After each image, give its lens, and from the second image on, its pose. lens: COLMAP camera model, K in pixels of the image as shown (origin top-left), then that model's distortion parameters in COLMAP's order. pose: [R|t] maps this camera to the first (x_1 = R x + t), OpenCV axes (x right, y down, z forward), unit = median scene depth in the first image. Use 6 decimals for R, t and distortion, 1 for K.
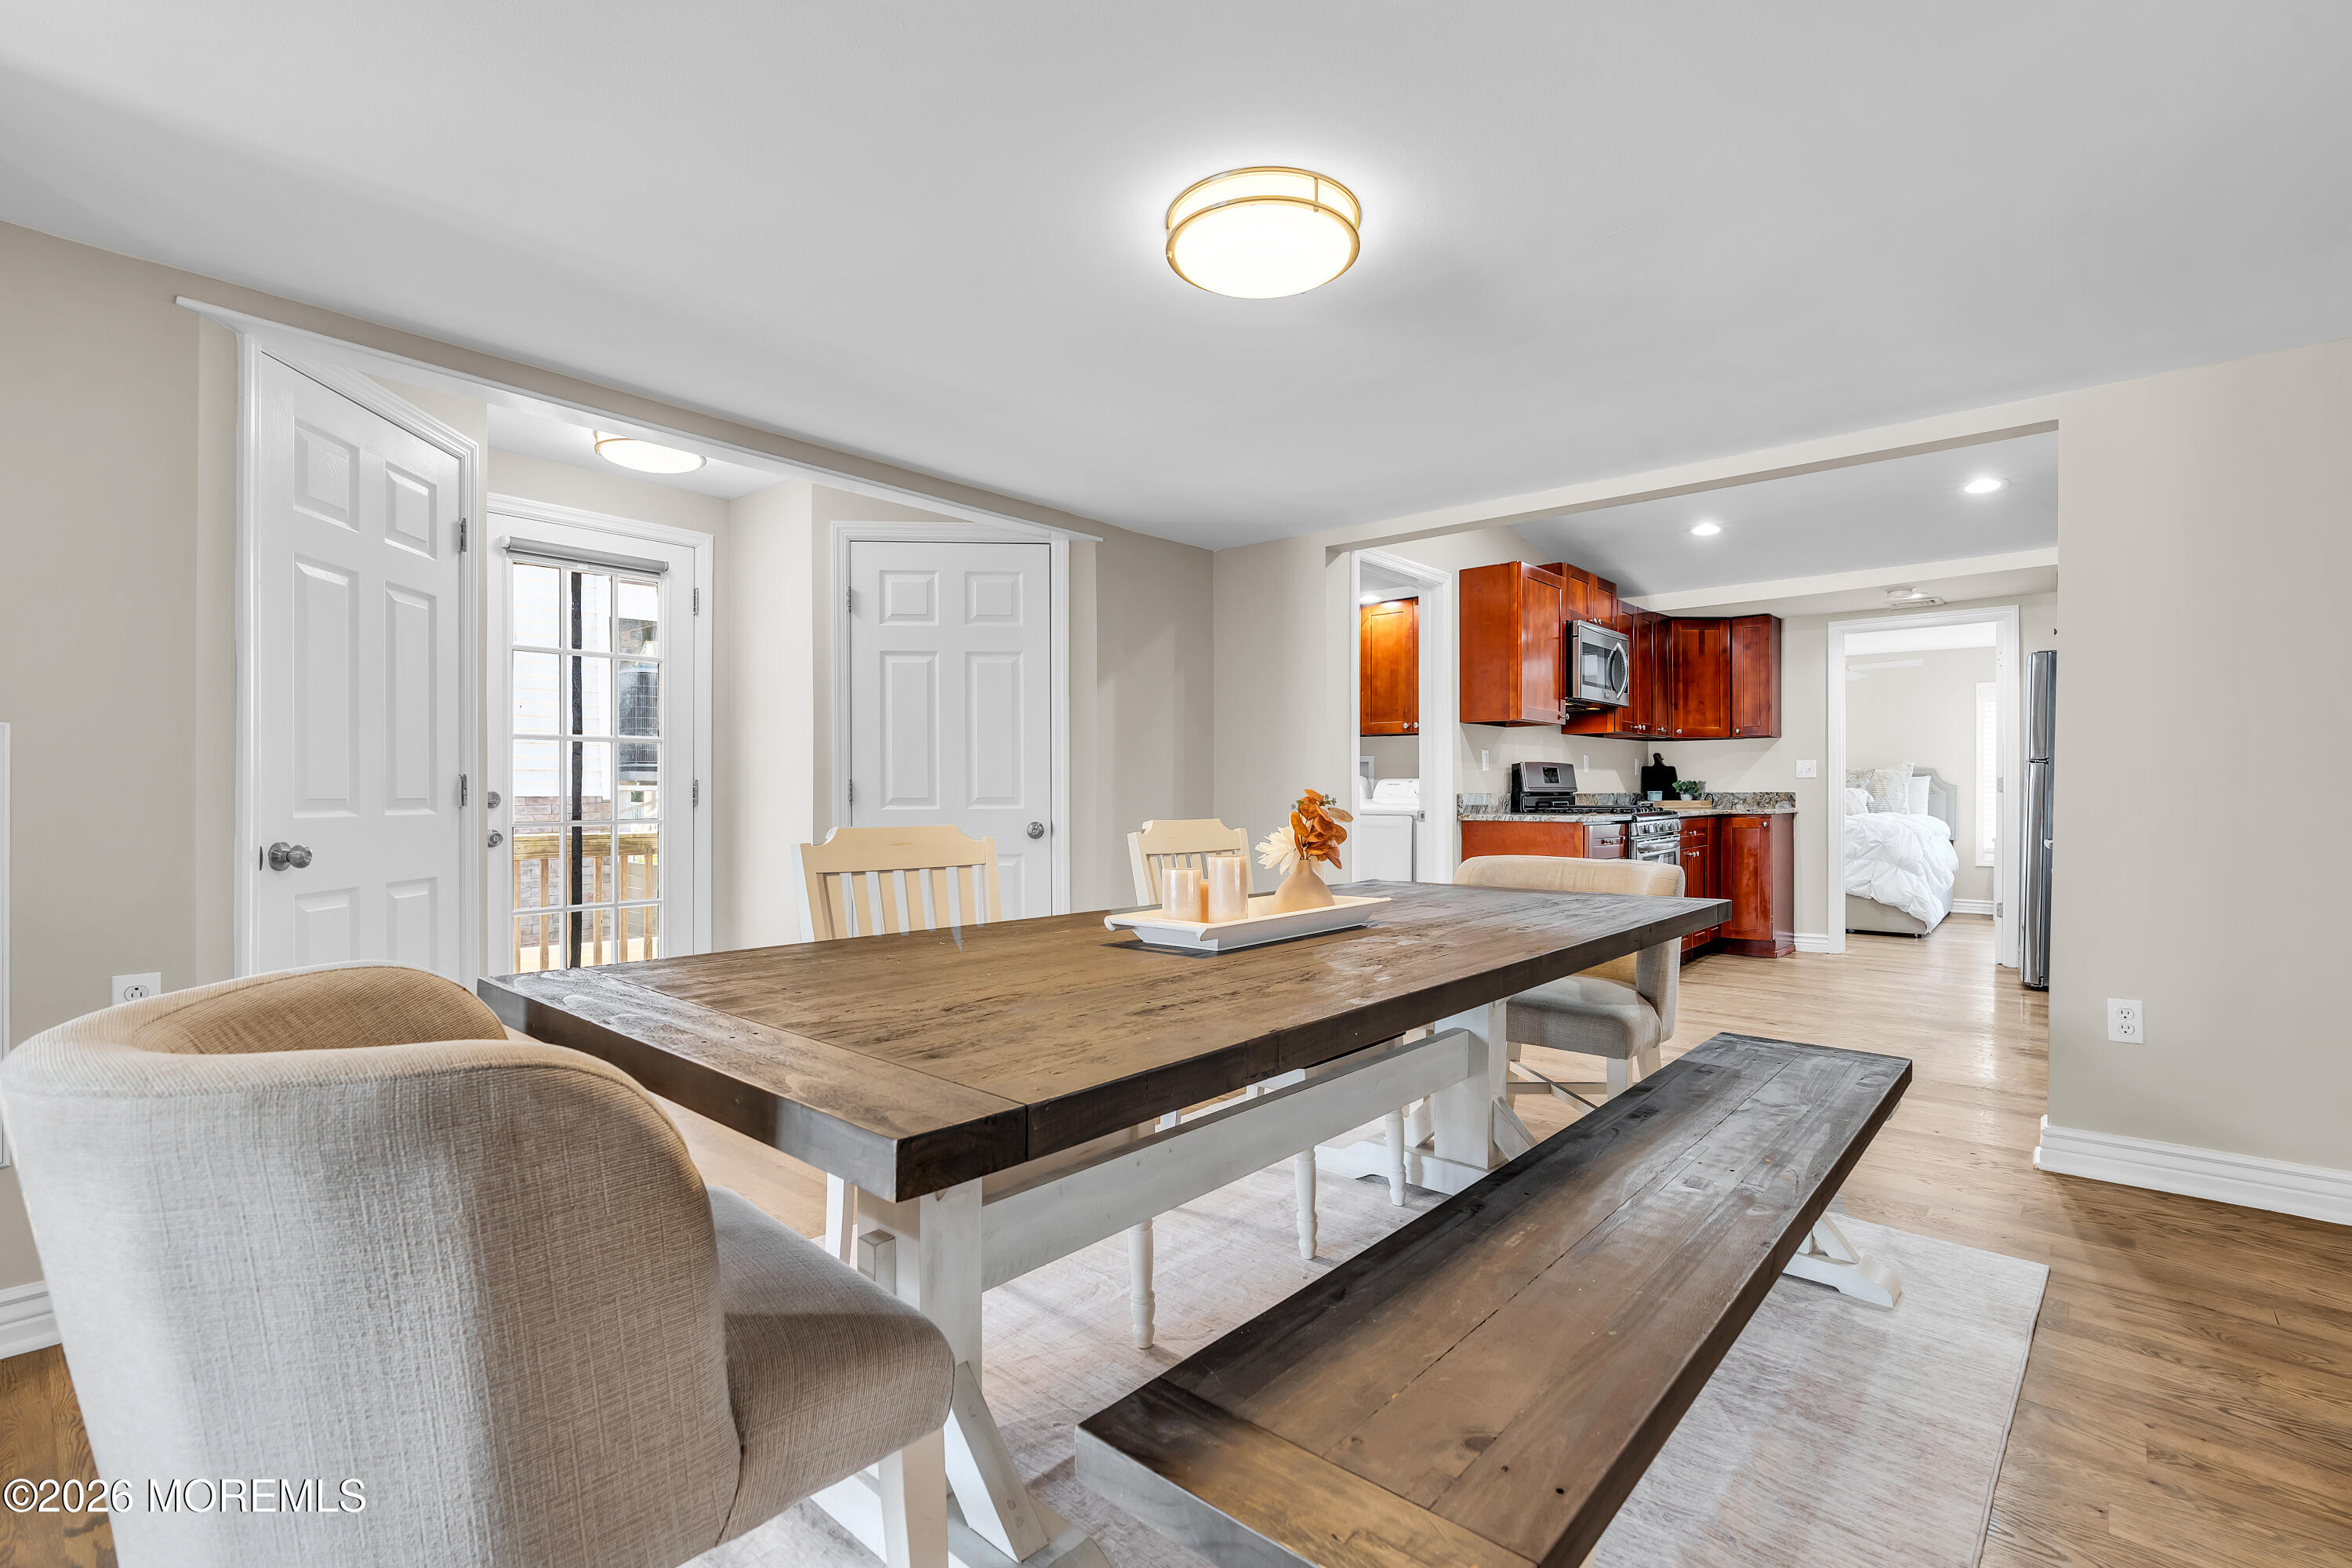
lens RADIAL K [[1072.1, 0, 1177.5], [0, 1072.1, 790.2], [0, 0, 1]] dist [-0.011195, 0.000612]
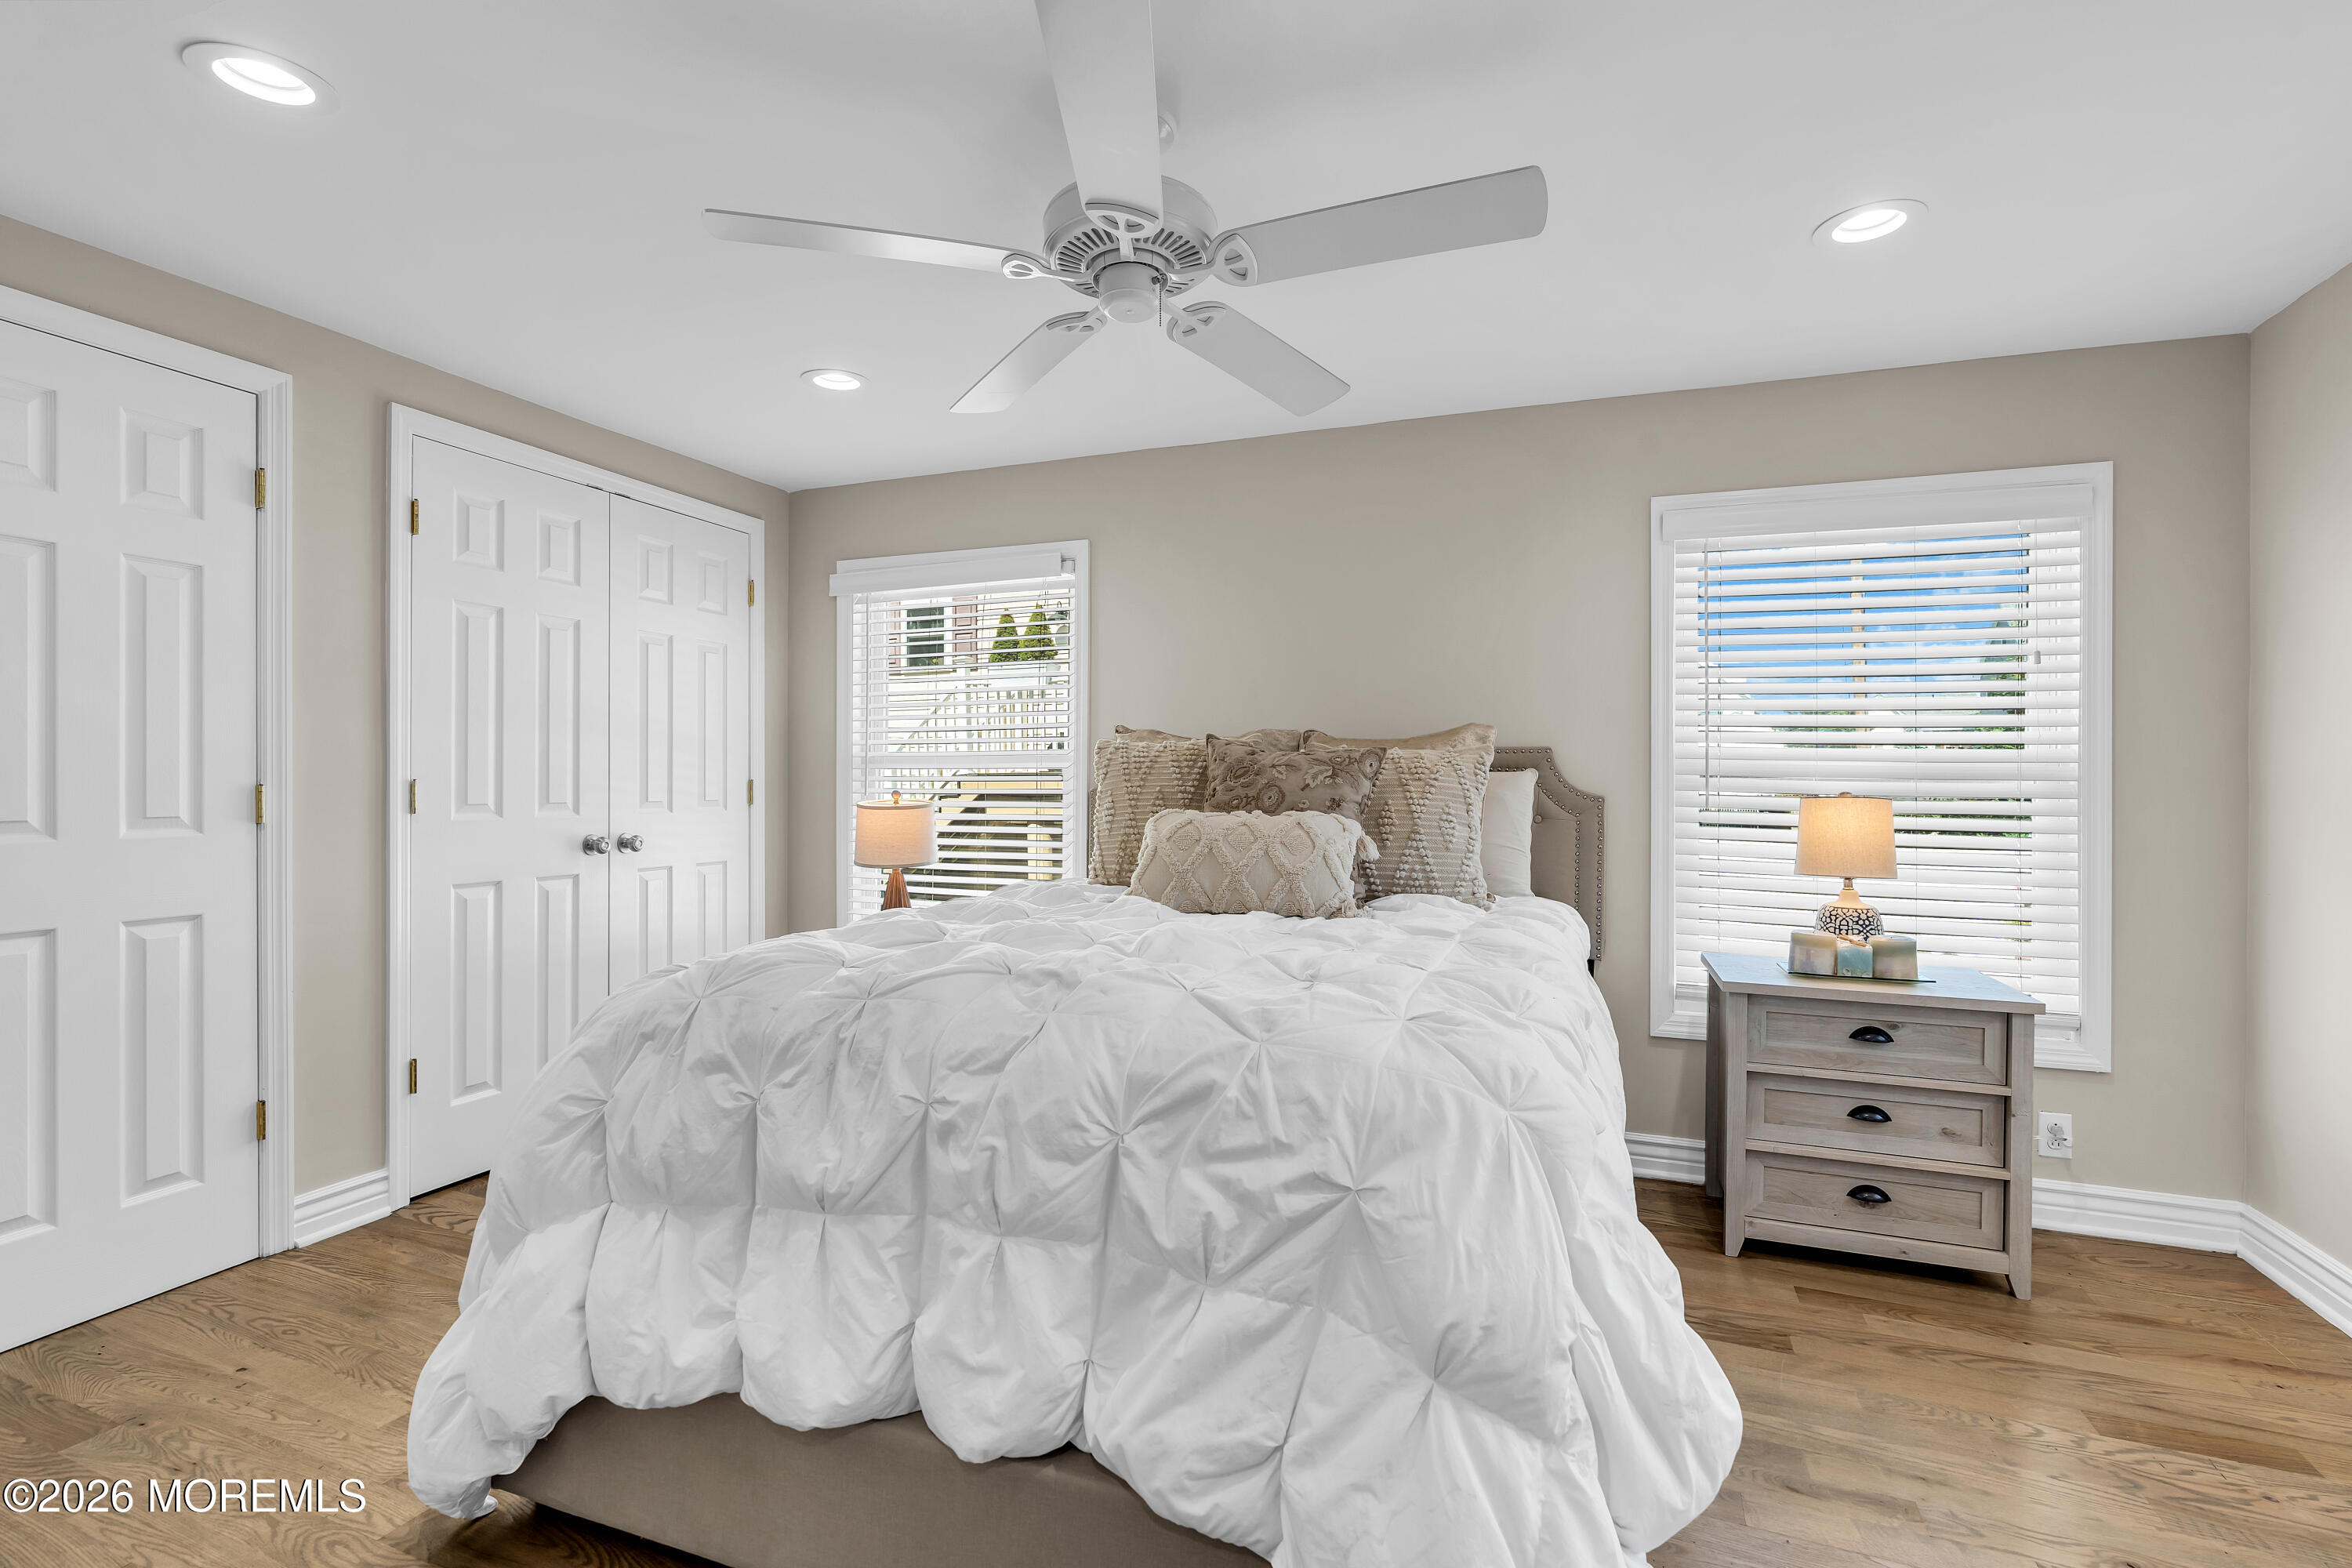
lens RADIAL K [[1036.7, 0, 1190.6], [0, 1036.7, 778.1], [0, 0, 1]] dist [0.001959, 0.000710]
pose [[0.944596, 0.000413, 0.328235, 0.619854], [-0.001256, 0.999996, 0.002355, -0.014045], [-0.328232, -0.002637, 0.944593, 0.909937]]
